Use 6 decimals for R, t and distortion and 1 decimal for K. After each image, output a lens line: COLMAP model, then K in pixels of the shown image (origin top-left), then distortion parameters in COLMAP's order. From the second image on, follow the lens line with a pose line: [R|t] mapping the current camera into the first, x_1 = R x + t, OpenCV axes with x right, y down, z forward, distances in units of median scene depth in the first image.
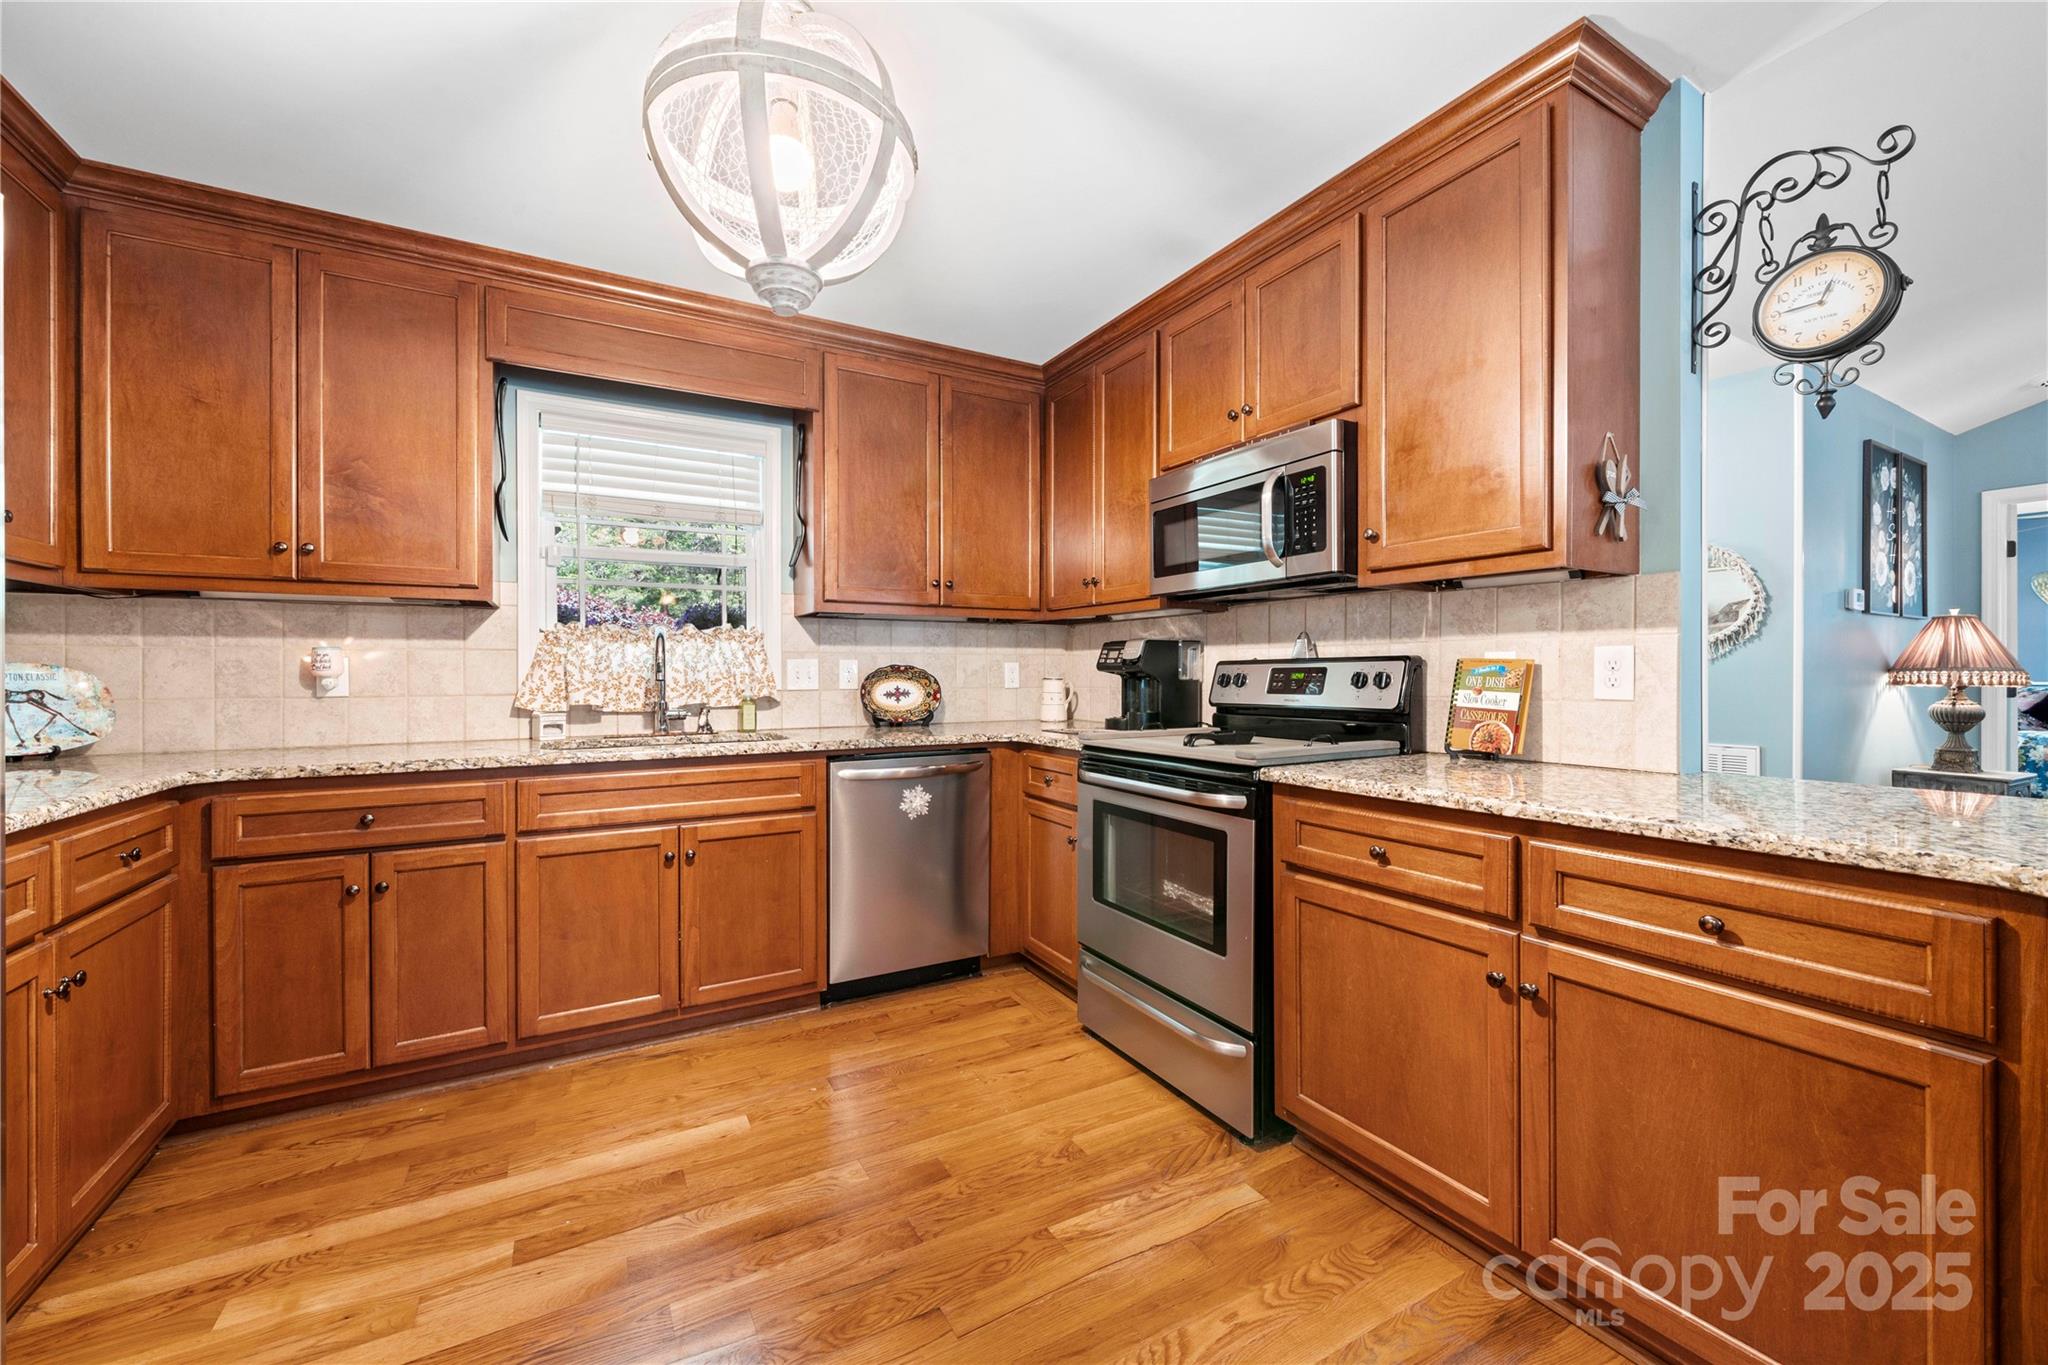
lens RADIAL K [[798.5, 0, 1012.1], [0, 798.5, 670.6], [0, 0, 1]] dist [0.000062, -0.000207]
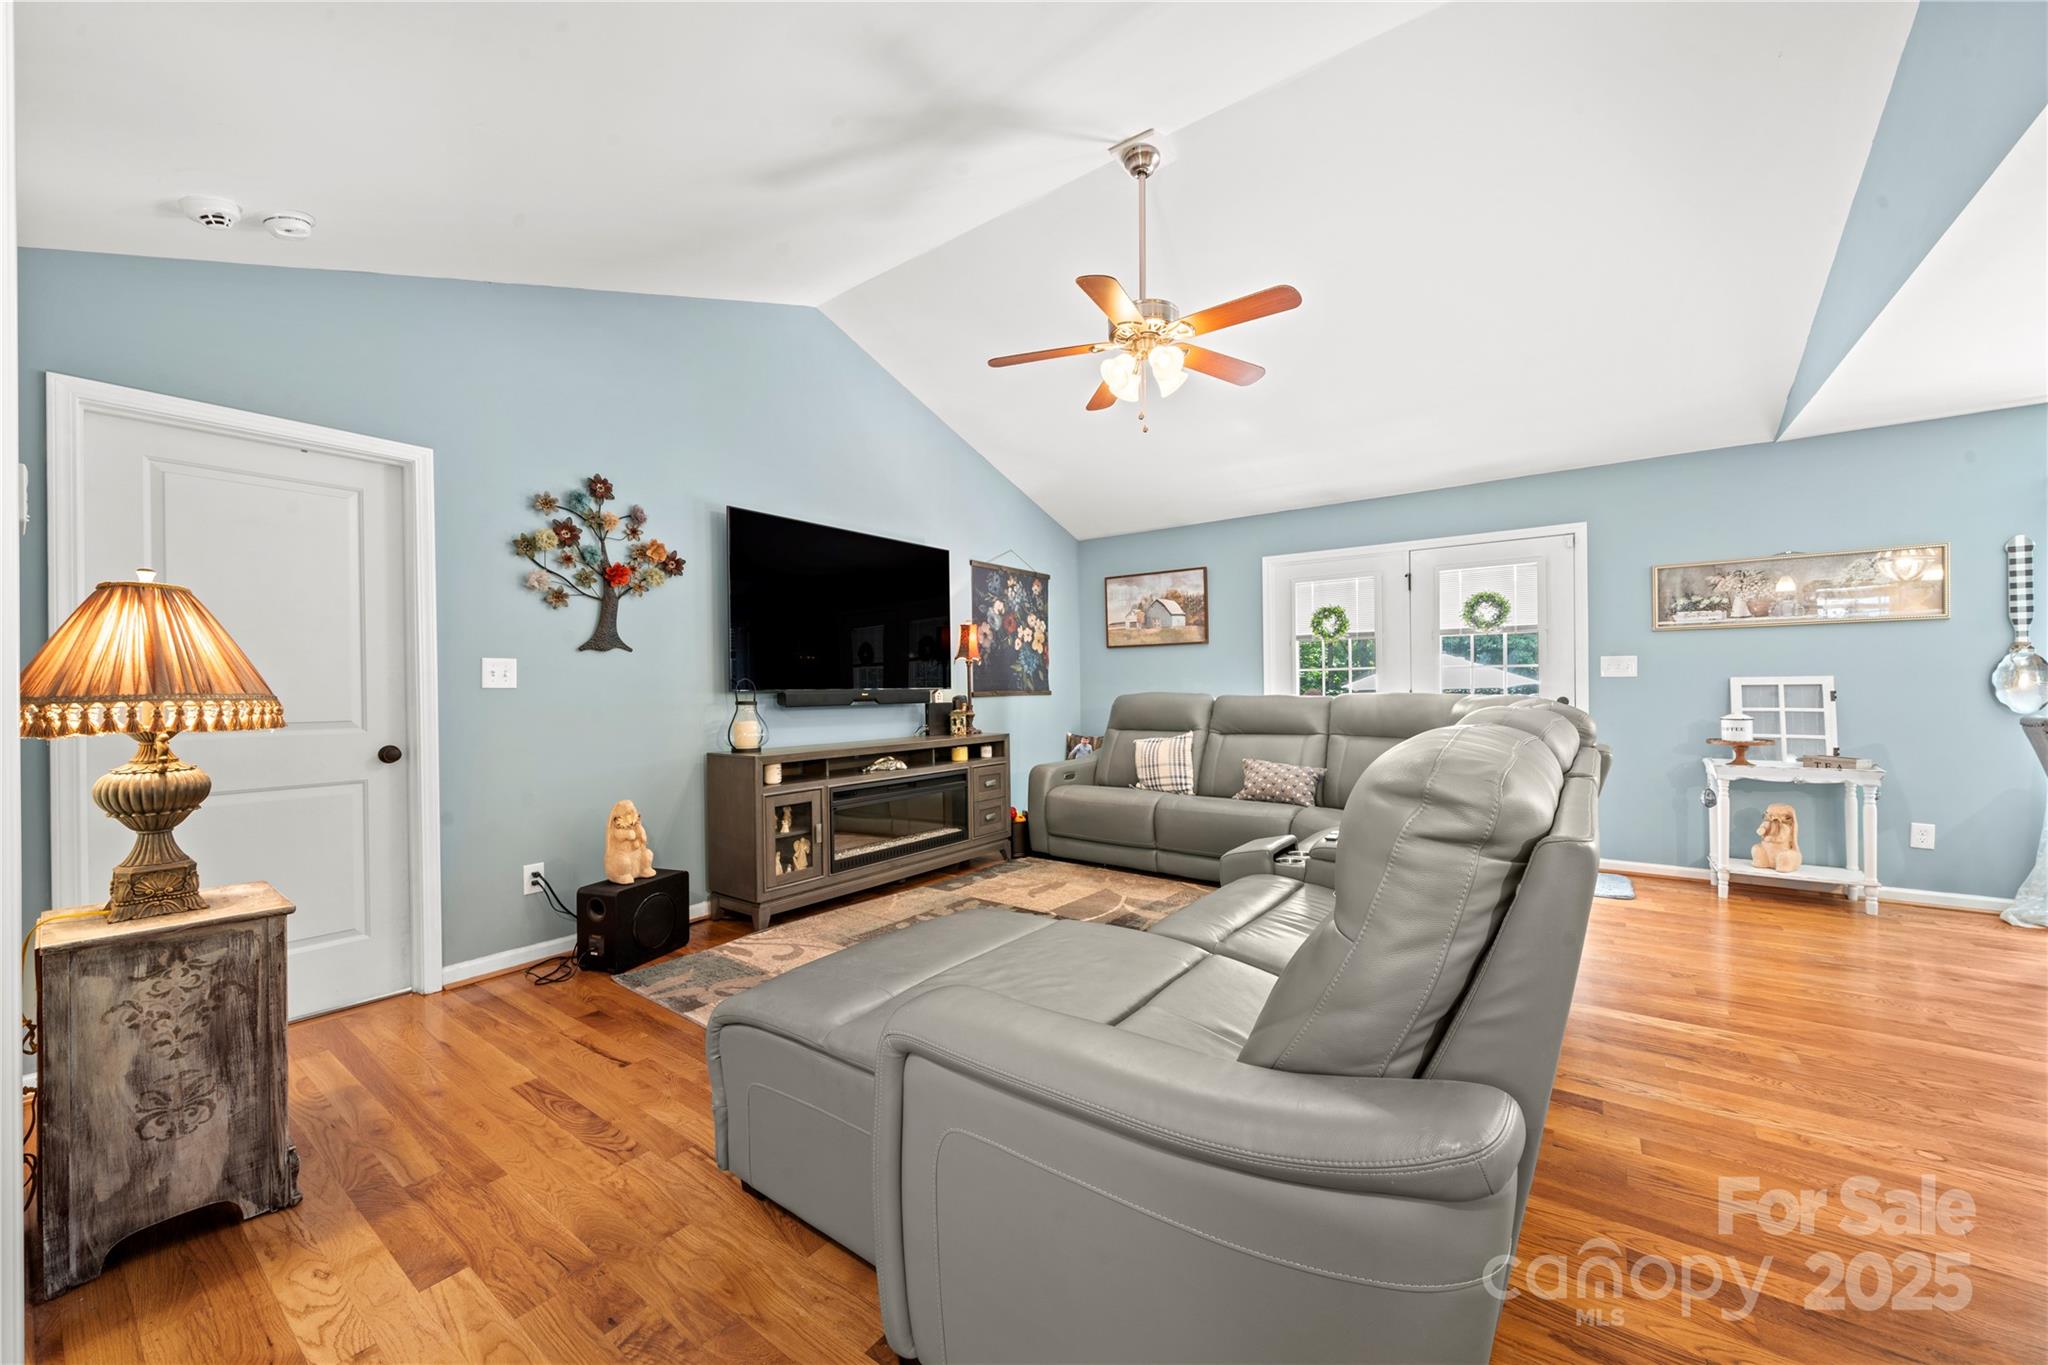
lens RADIAL K [[764.3, 0, 1020.7], [0, 764.3, 686.6], [0, 0, 1]] dist [-0.002688, -0.000284]
pose [[-0.416787, 0.010056, 0.908949, 0.729919], [0.011115, 0.999920, -0.005966, -0.000327], [-0.908936, 0.007616, -0.416866, 0.947974]]
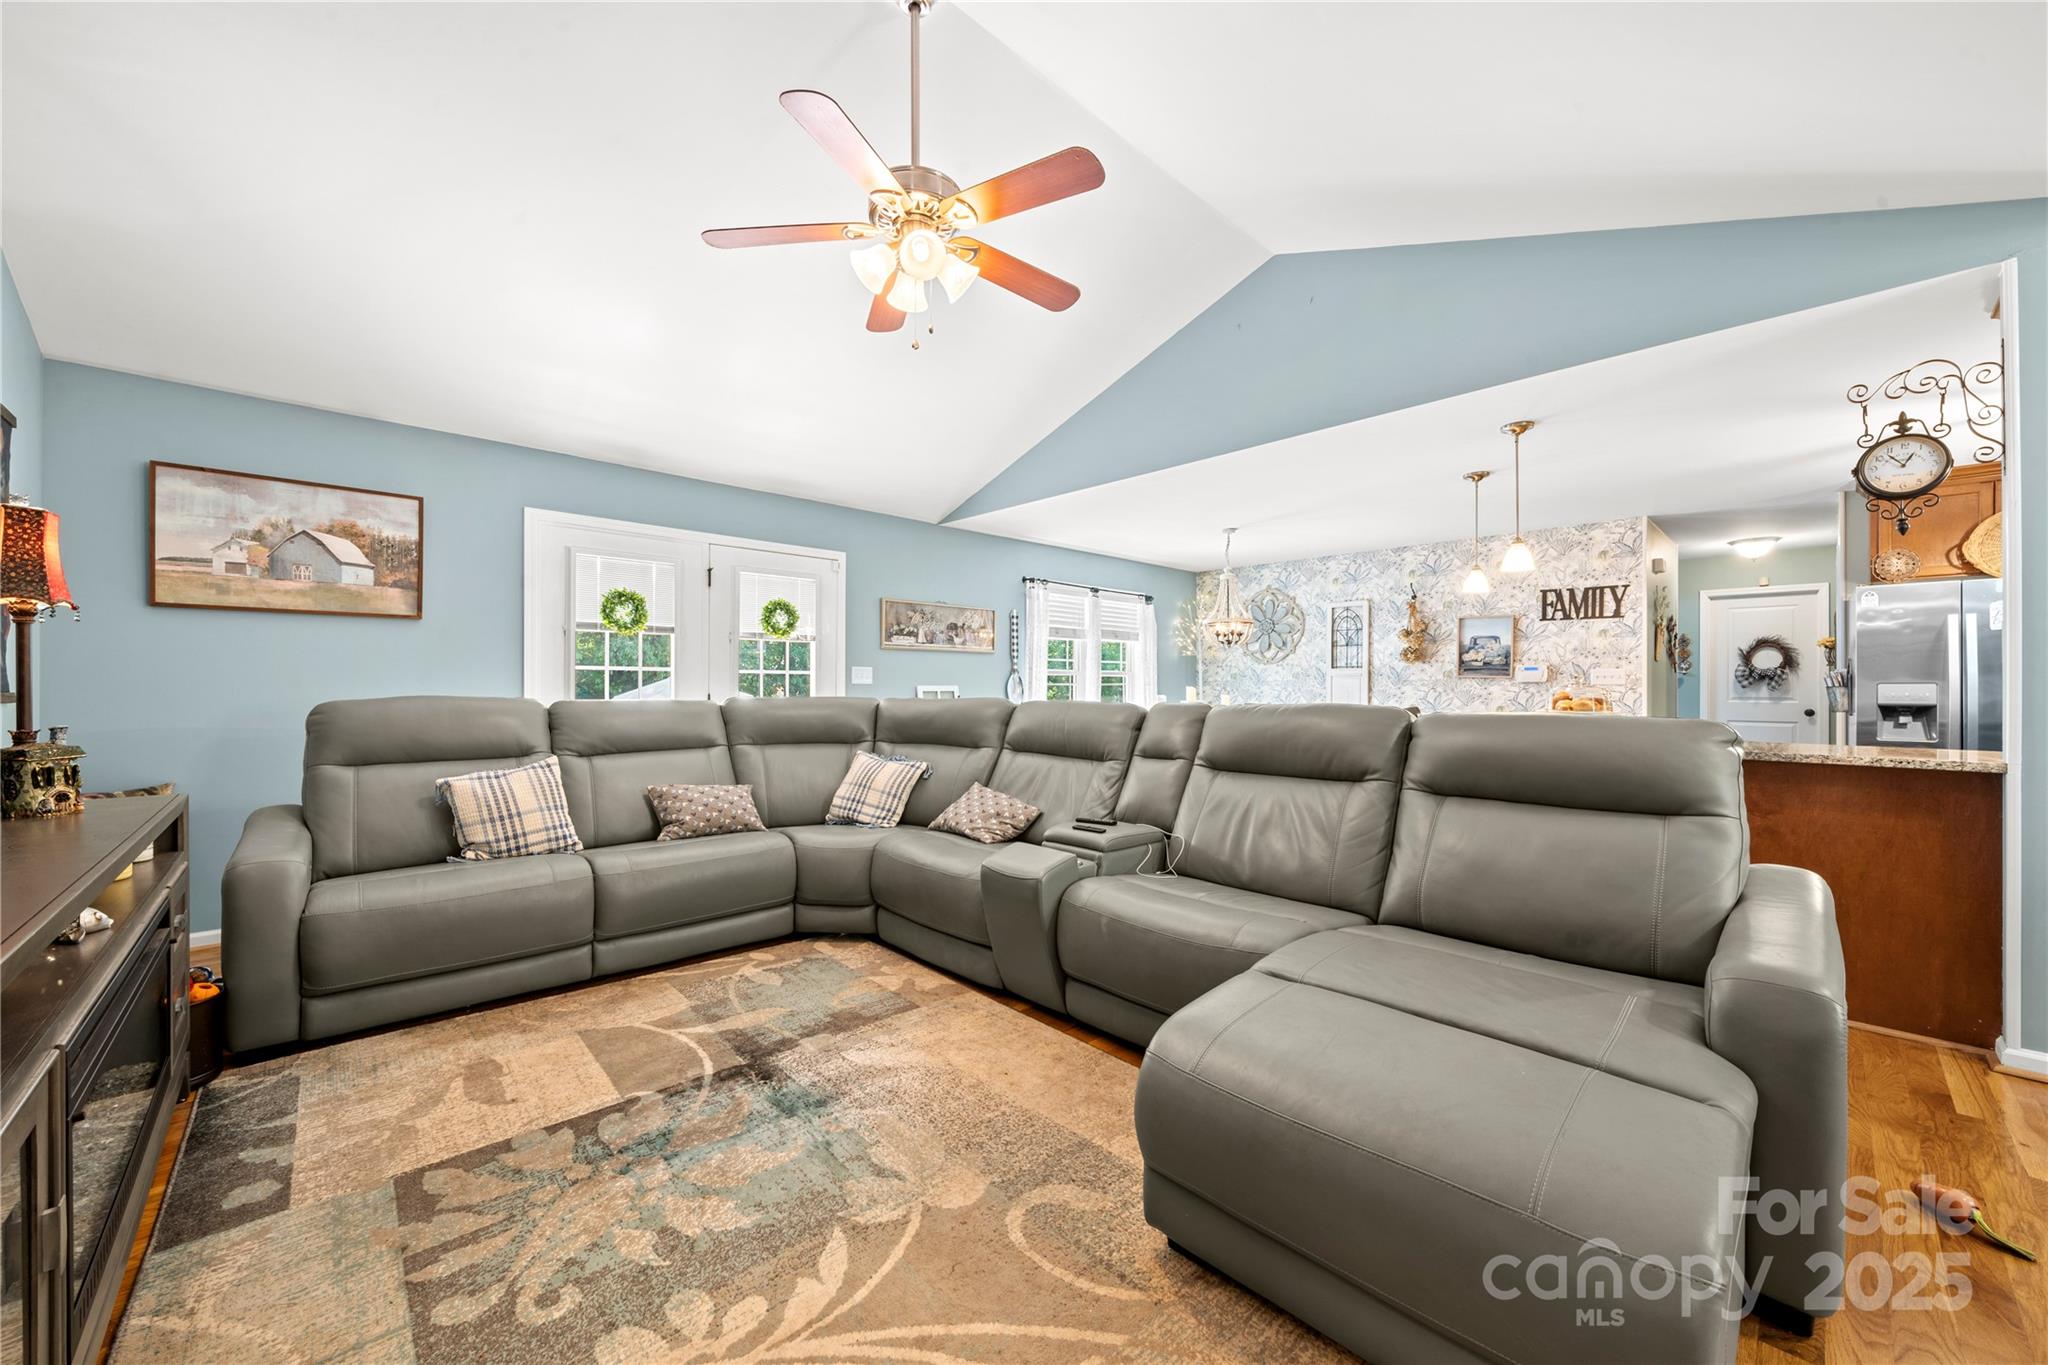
lens RADIAL K [[770.2, 0, 1020.3], [0, 770.2, 687.9], [0, 0, 1]] dist [-0.001929, -0.000159]
pose [[-0.967459, 0.002220, -0.253018, 1.784137], [0.002603, 0.999996, -0.001179, -0.002571], [0.253014, -0.001799, -0.967461, 1.163395]]
